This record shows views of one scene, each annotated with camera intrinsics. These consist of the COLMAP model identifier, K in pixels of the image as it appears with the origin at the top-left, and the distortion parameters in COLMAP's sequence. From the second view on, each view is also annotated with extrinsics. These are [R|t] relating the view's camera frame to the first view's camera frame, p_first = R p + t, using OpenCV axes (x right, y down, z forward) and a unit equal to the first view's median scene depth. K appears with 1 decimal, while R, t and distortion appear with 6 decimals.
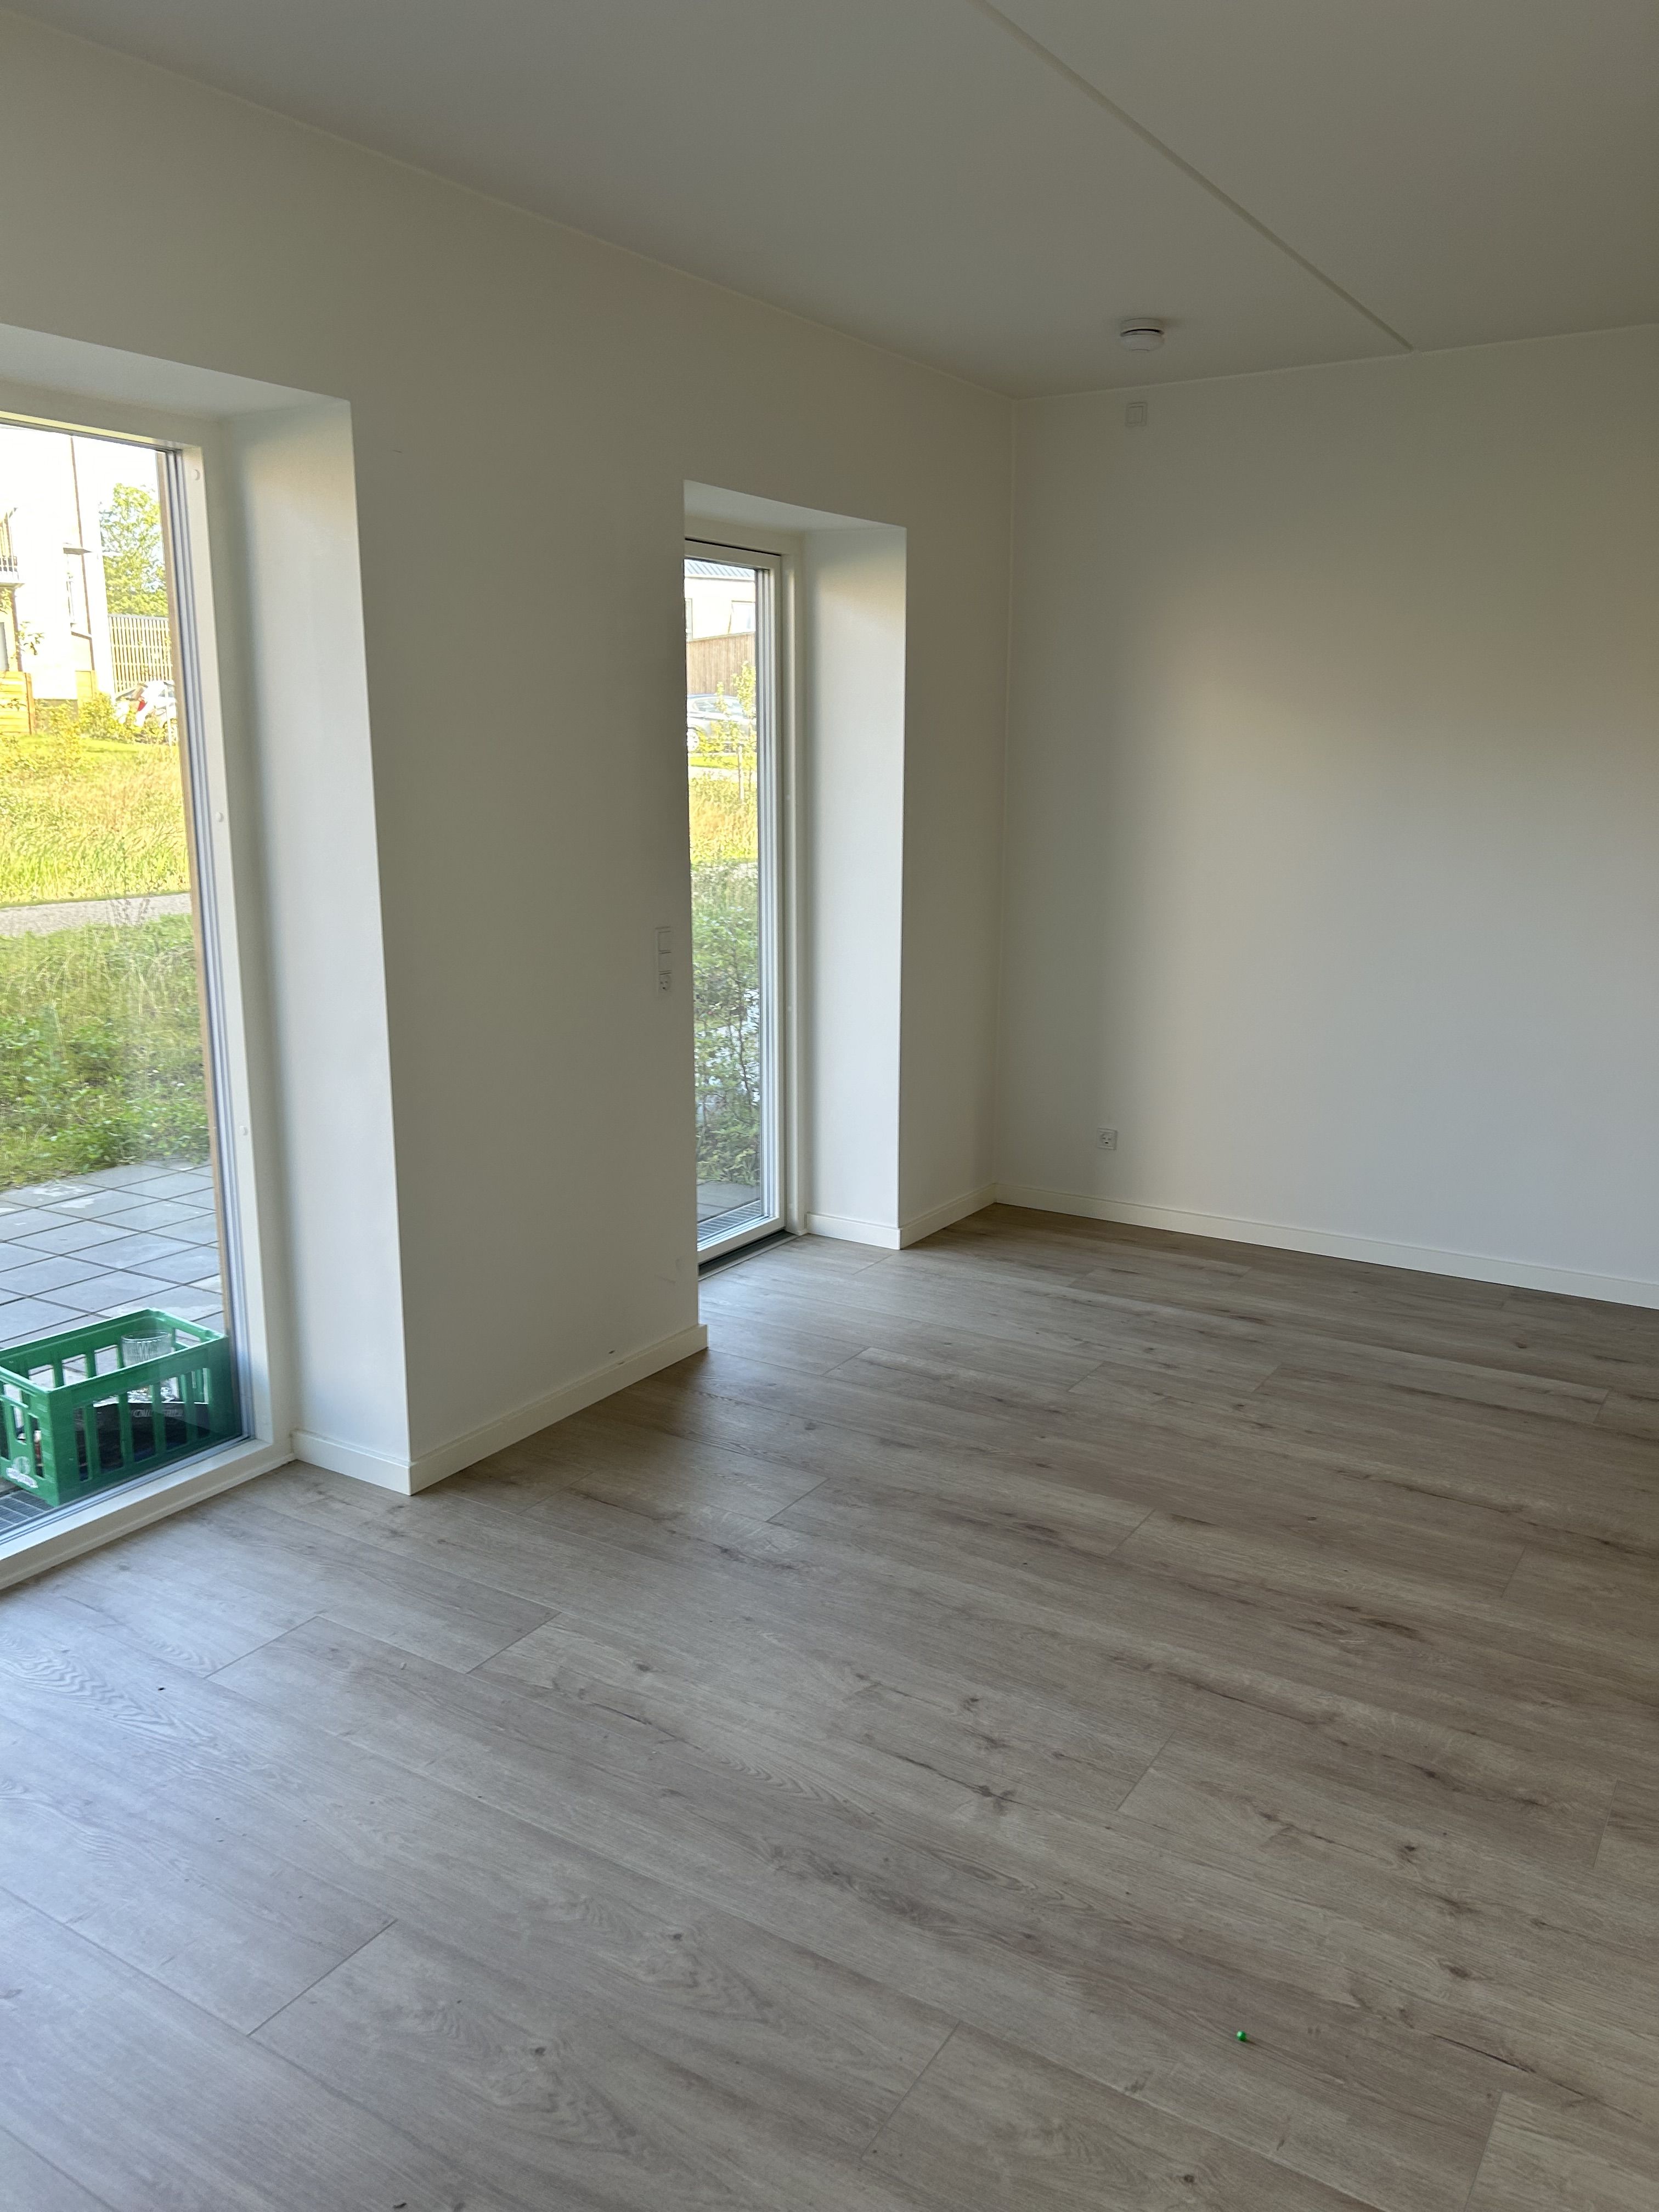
lens RADIAL K [[1680.1, 0, 824.9], [0, 1680.1, 1103.7], [0, 0, 1]] dist [0.008988, -0.023578]
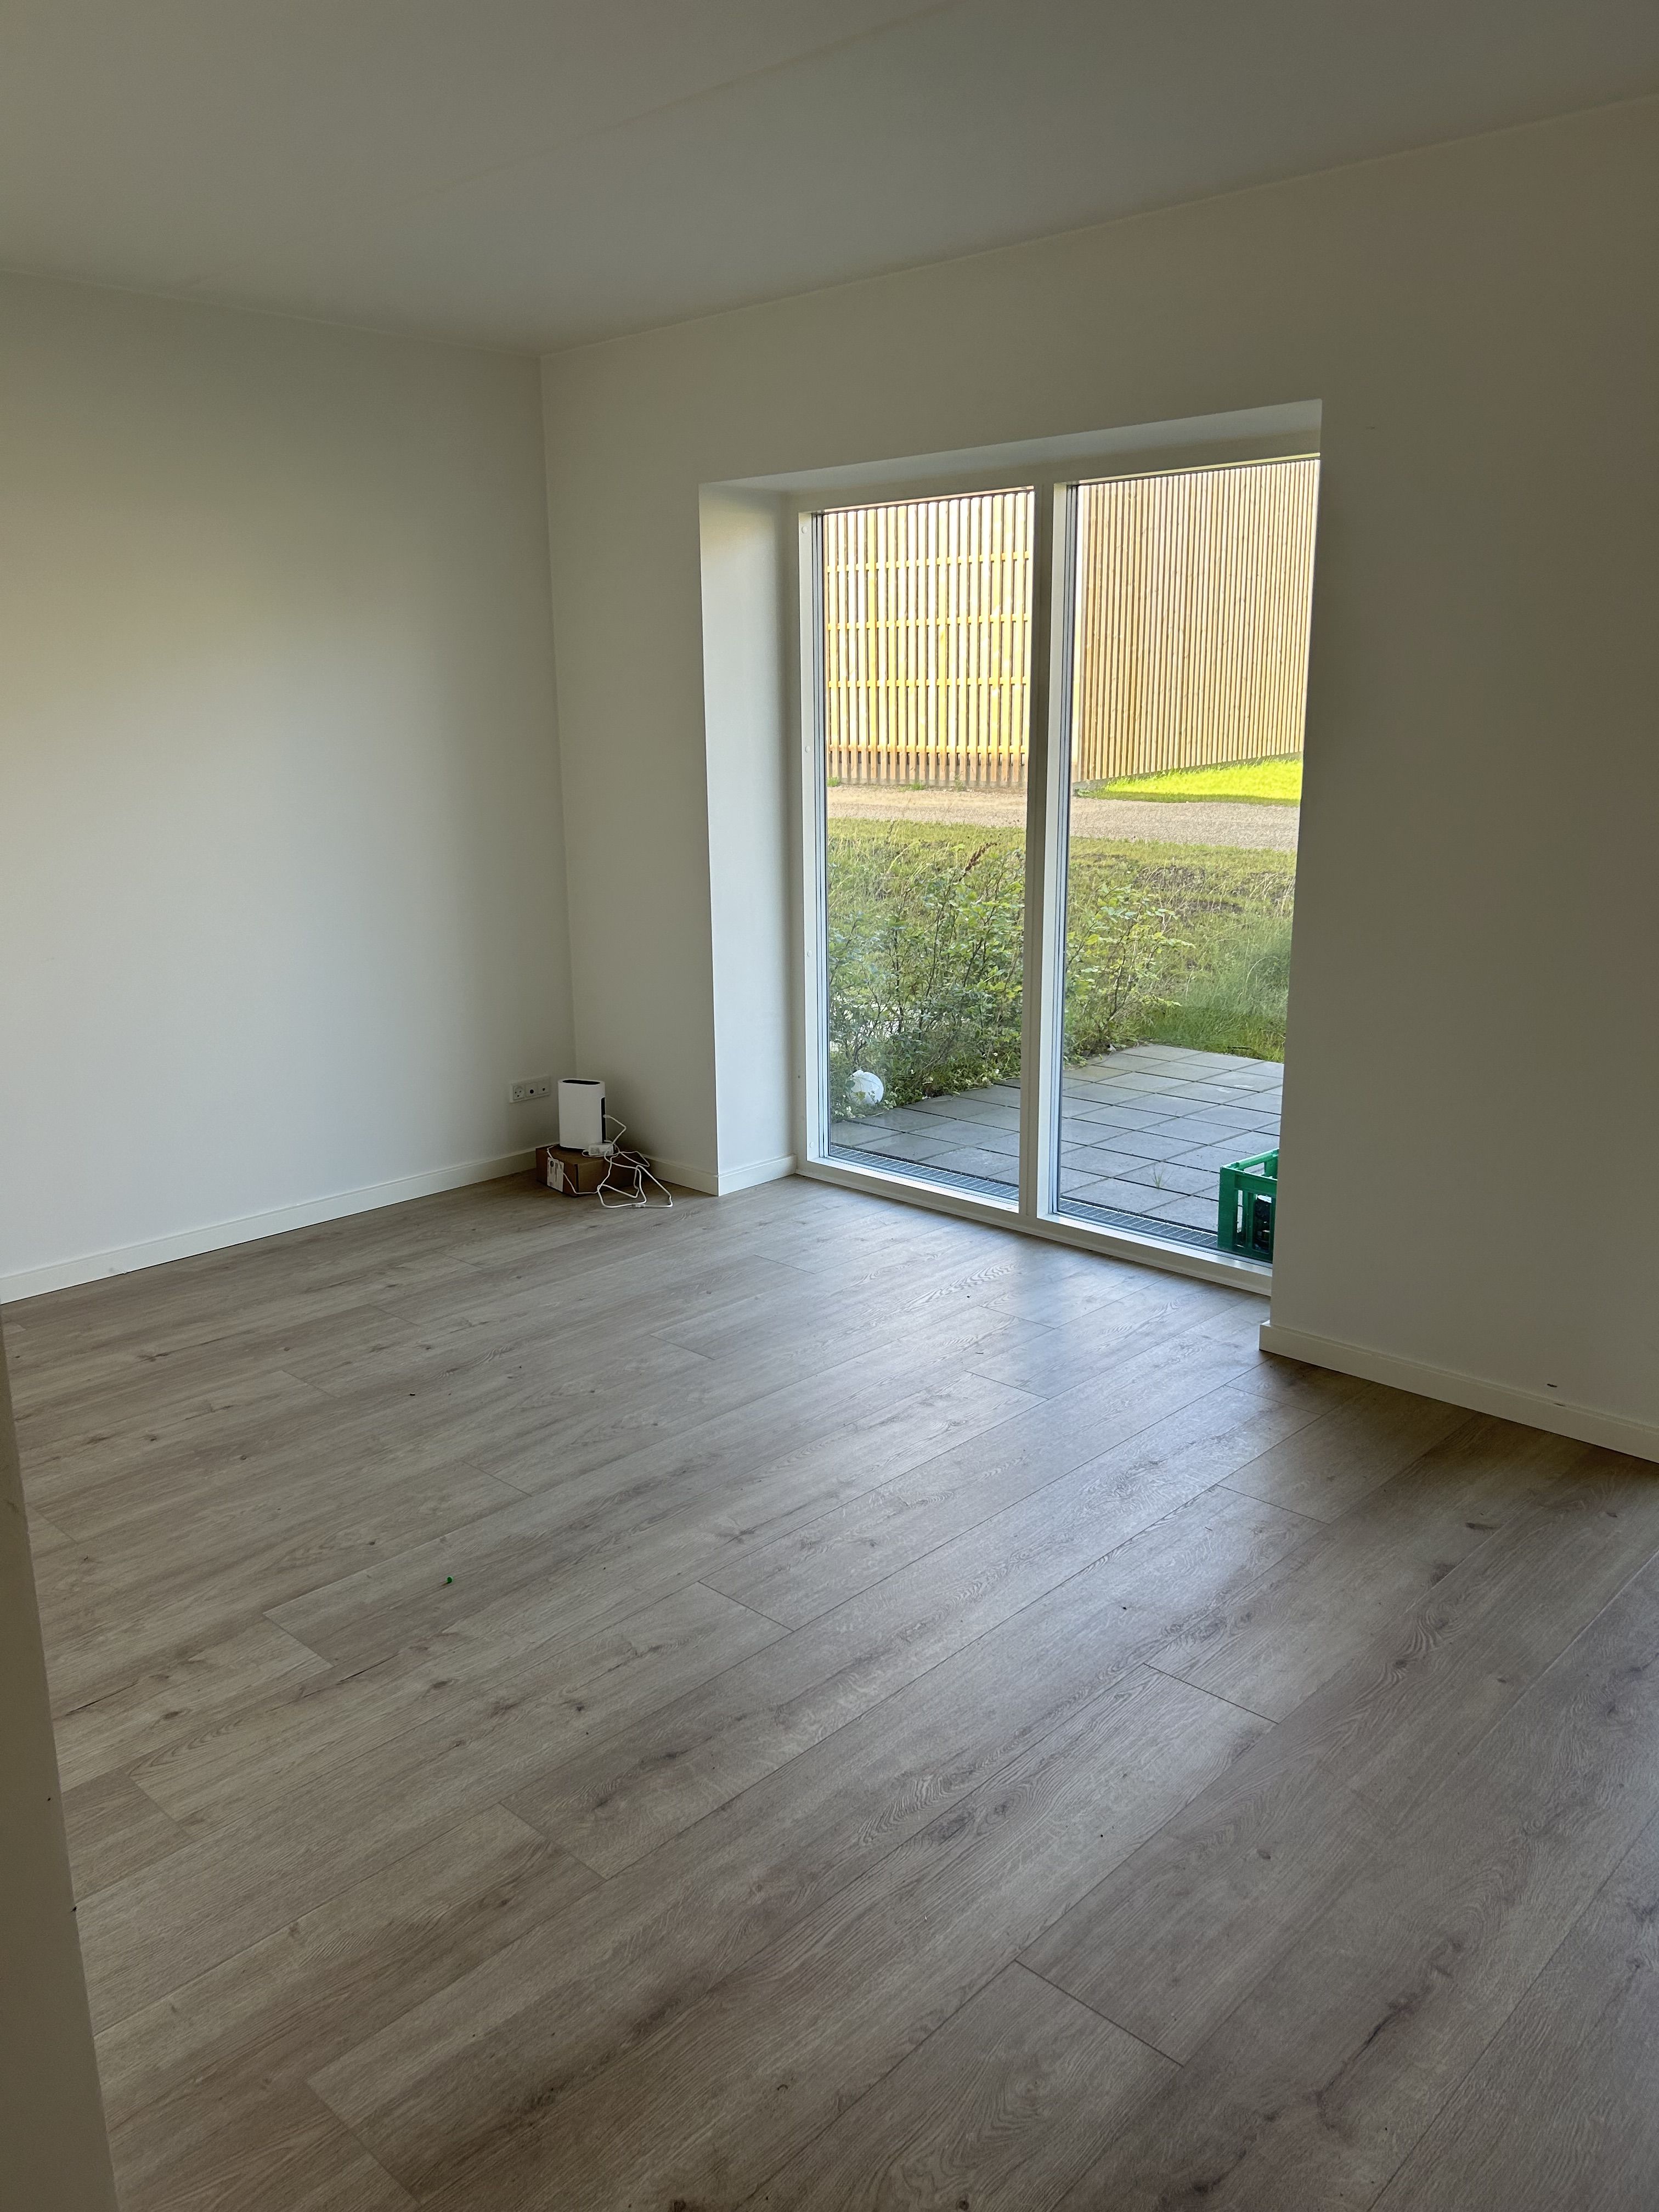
lens RADIAL K [[1680.1, 0, 827.3], [0, 1680.1, 1107.5], [0, 0, 1]] dist [0.008988, -0.023578]
pose [[-0.187752, 0.244092, -0.951403, 1.423249], [-0.201423, 0.938475, 0.280524, -0.307766], [0.961342, 0.244303, -0.127035, 1.334199]]
